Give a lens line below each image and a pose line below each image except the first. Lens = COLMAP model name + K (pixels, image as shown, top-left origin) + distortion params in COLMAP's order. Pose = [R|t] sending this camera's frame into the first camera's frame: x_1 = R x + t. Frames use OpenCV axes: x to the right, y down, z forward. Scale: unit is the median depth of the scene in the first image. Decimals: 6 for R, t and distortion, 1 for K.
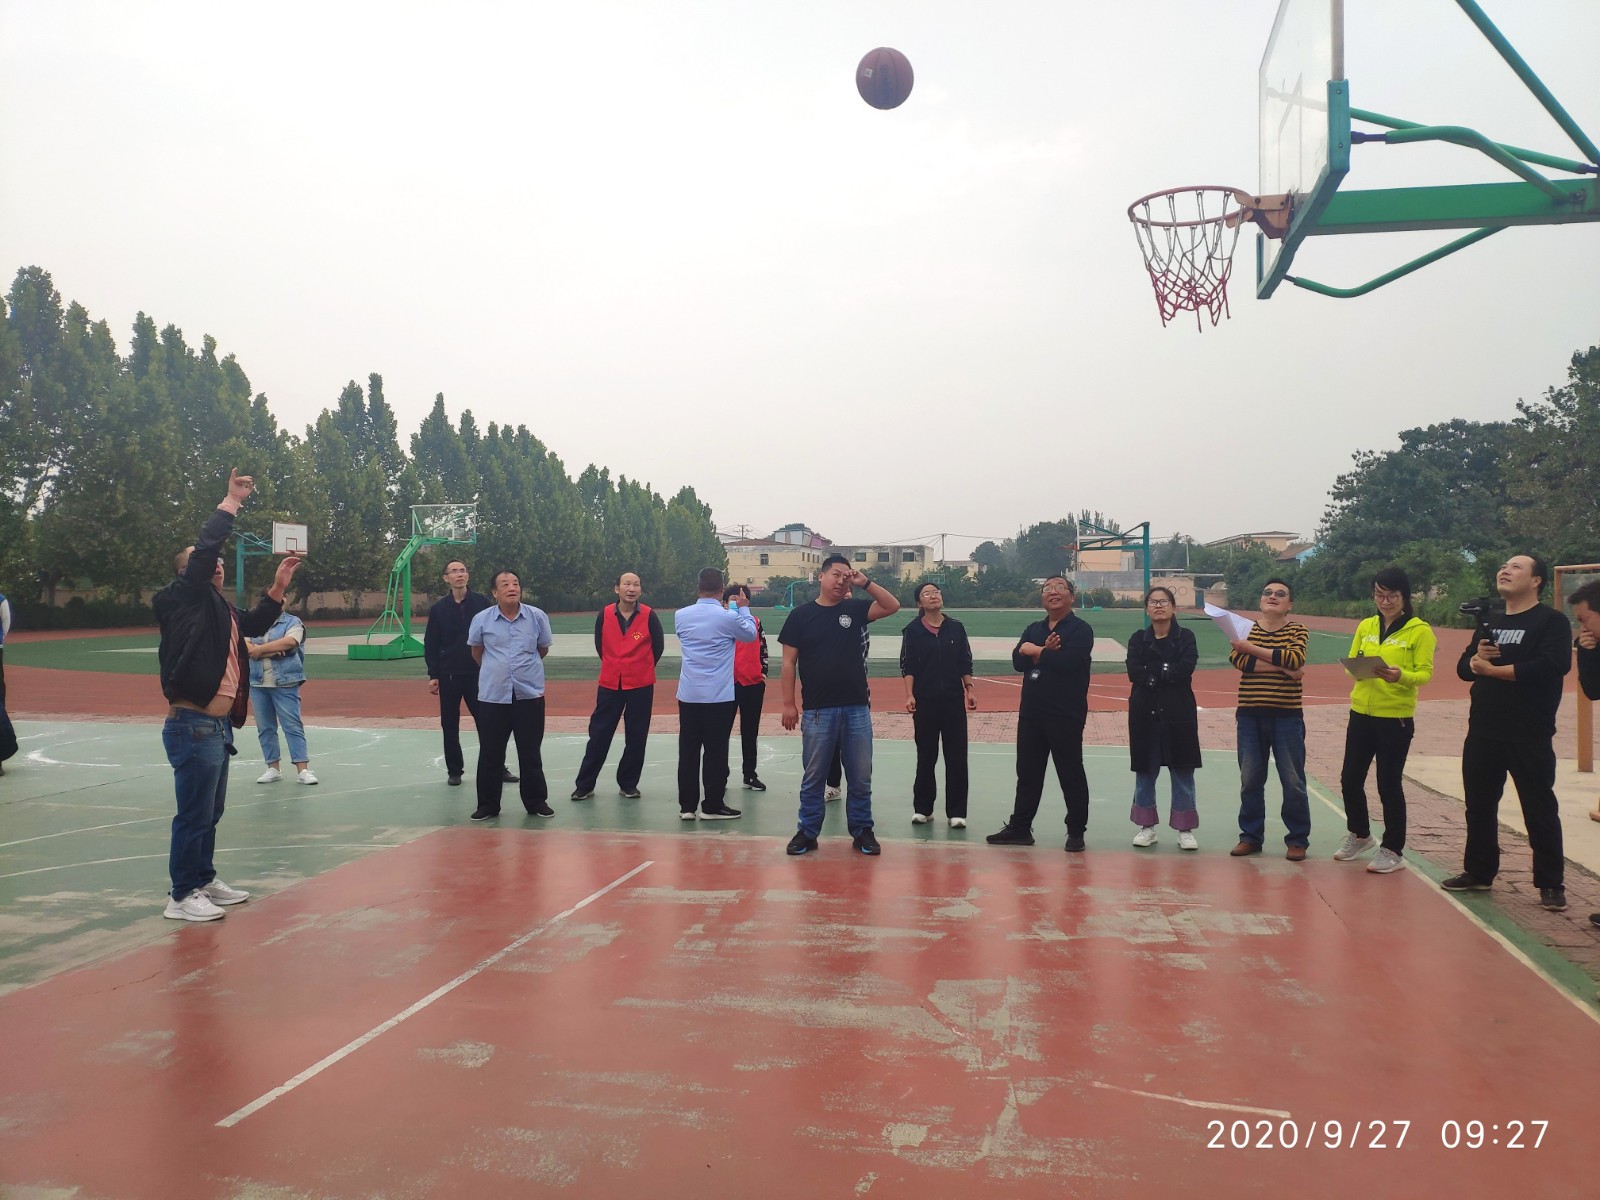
lens RADIAL K [[1211.7, 0, 806.8], [0, 1211.7, 588.8], [0, 0, 1]] dist [0.077518, -0.152348]
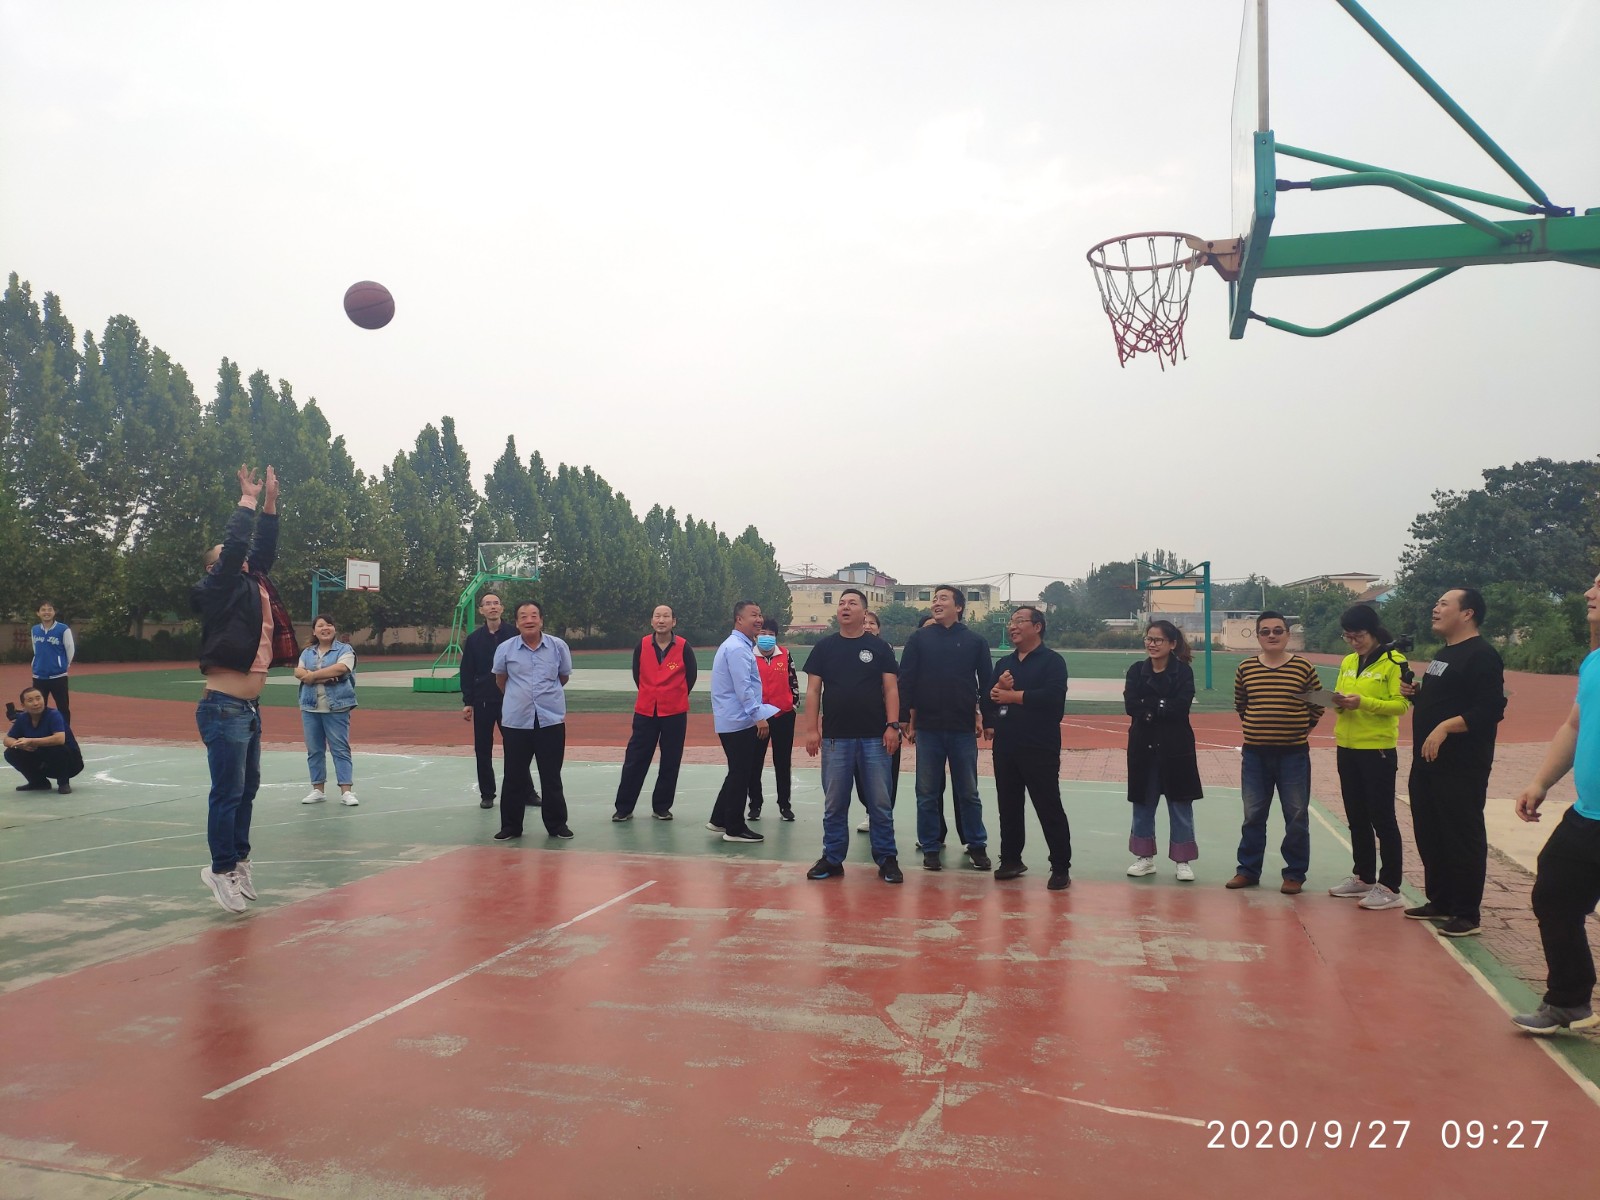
lens RADIAL K [[1217.2, 0, 800.0], [0, 1217.2, 600.0], [0, 0, 1]] dist [0.078981, -0.159791]
pose [[0.997620, 0.005339, -0.068740, 0.056846], [-0.006980, 0.999696, -0.023641, 0.006550], [0.068593, 0.024064, 0.997354, -0.033961]]
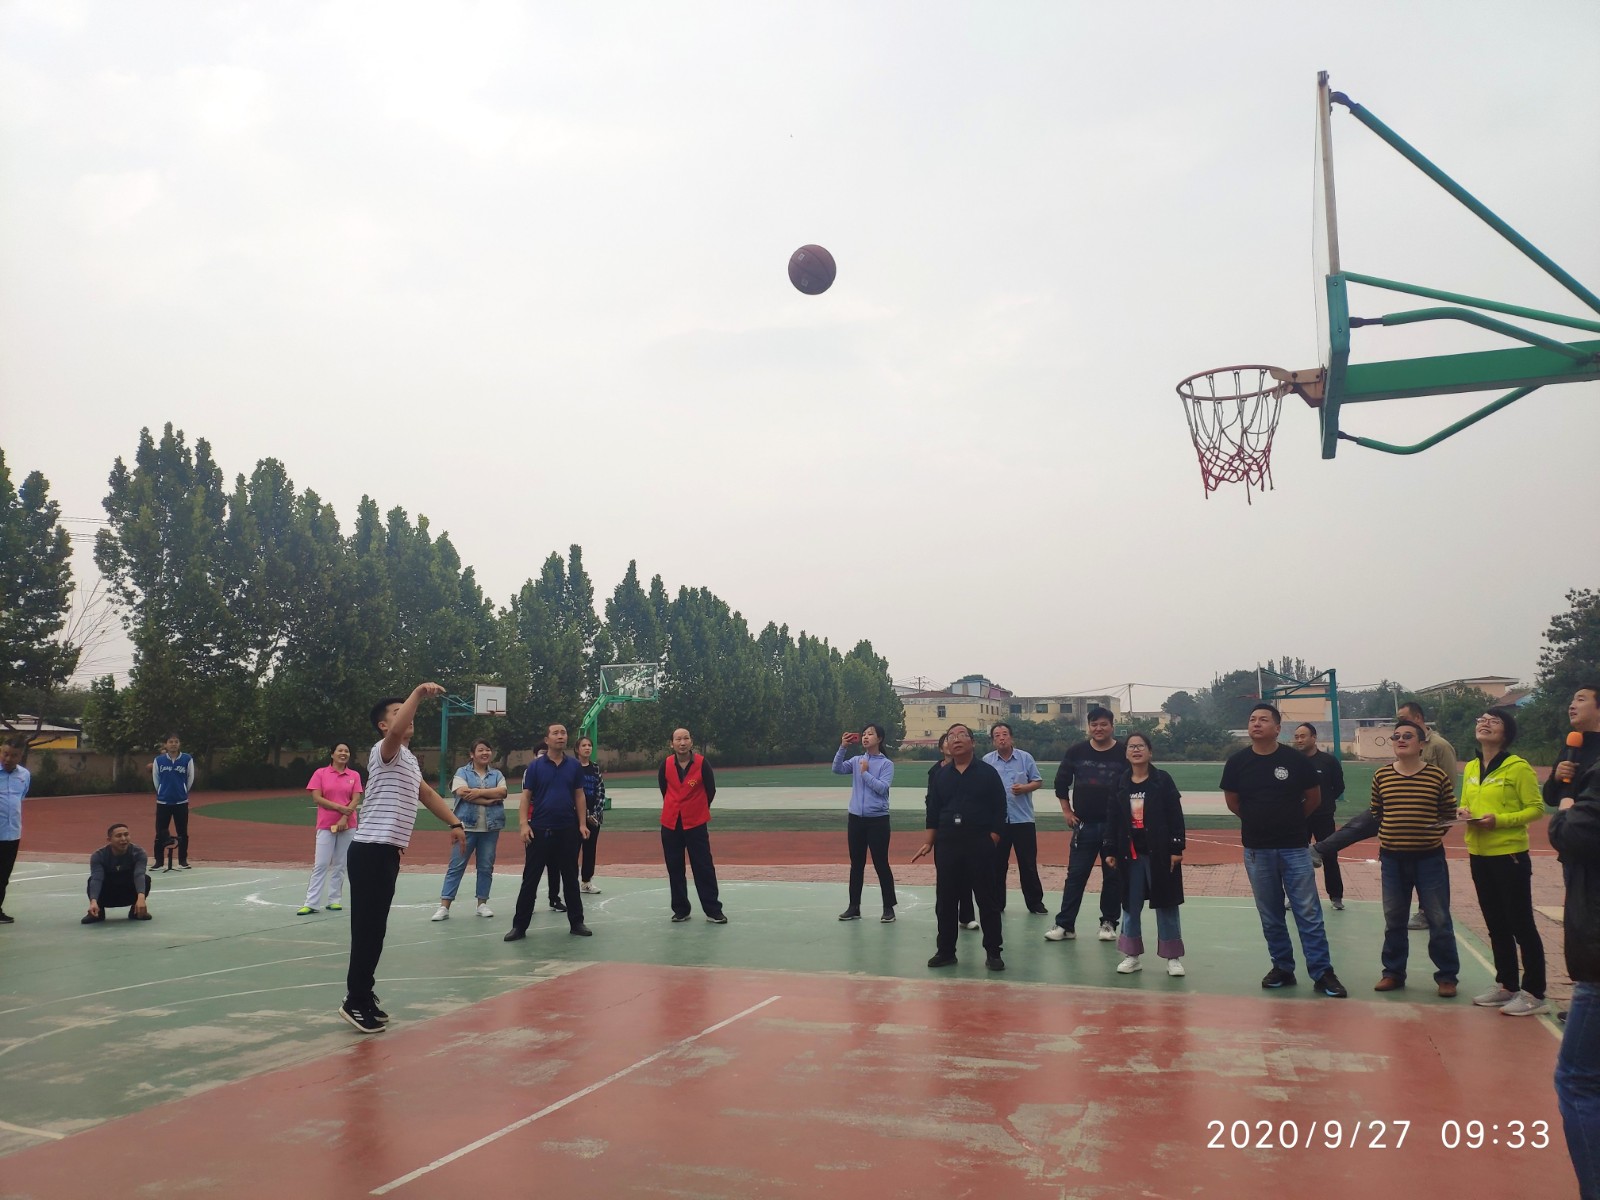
lens RADIAL K [[1224.7, 0, 824.6], [0, 1224.7, 618.3], [0, 0, 1]] dist [0.101469, -0.214141]
pose [[0.989746, -0.025053, -0.140622, 0.061410], [0.010544, 0.994626, -0.102991, 0.006025], [0.142447, 0.100452, 0.984692, -0.080181]]
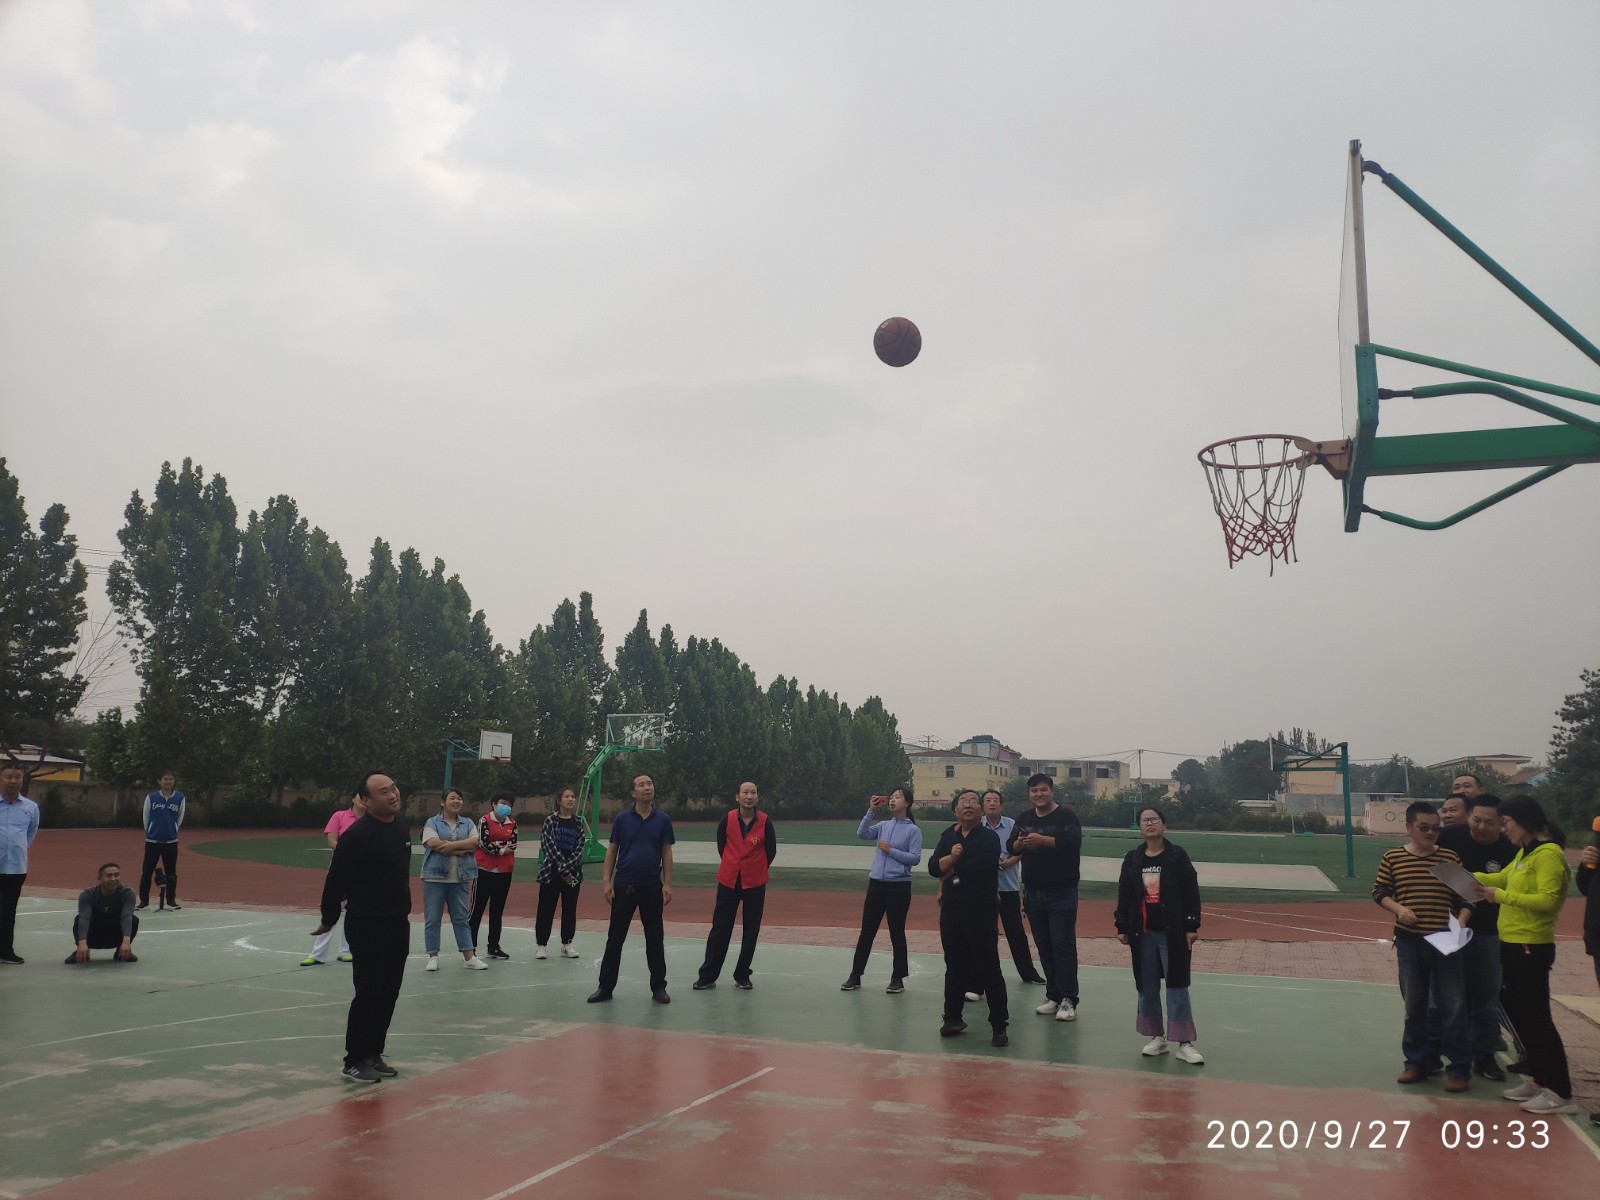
lens RADIAL K [[1224.6, 0, 832.5], [0, 1224.6, 622.6], [0, 0, 1]] dist [0.077693, -0.164818]
pose [[0.989706, 0.001088, -0.143110, 0.060557], [-0.021844, 0.989403, -0.143540, 0.000975], [0.141438, 0.145189, 0.979242, -0.060995]]
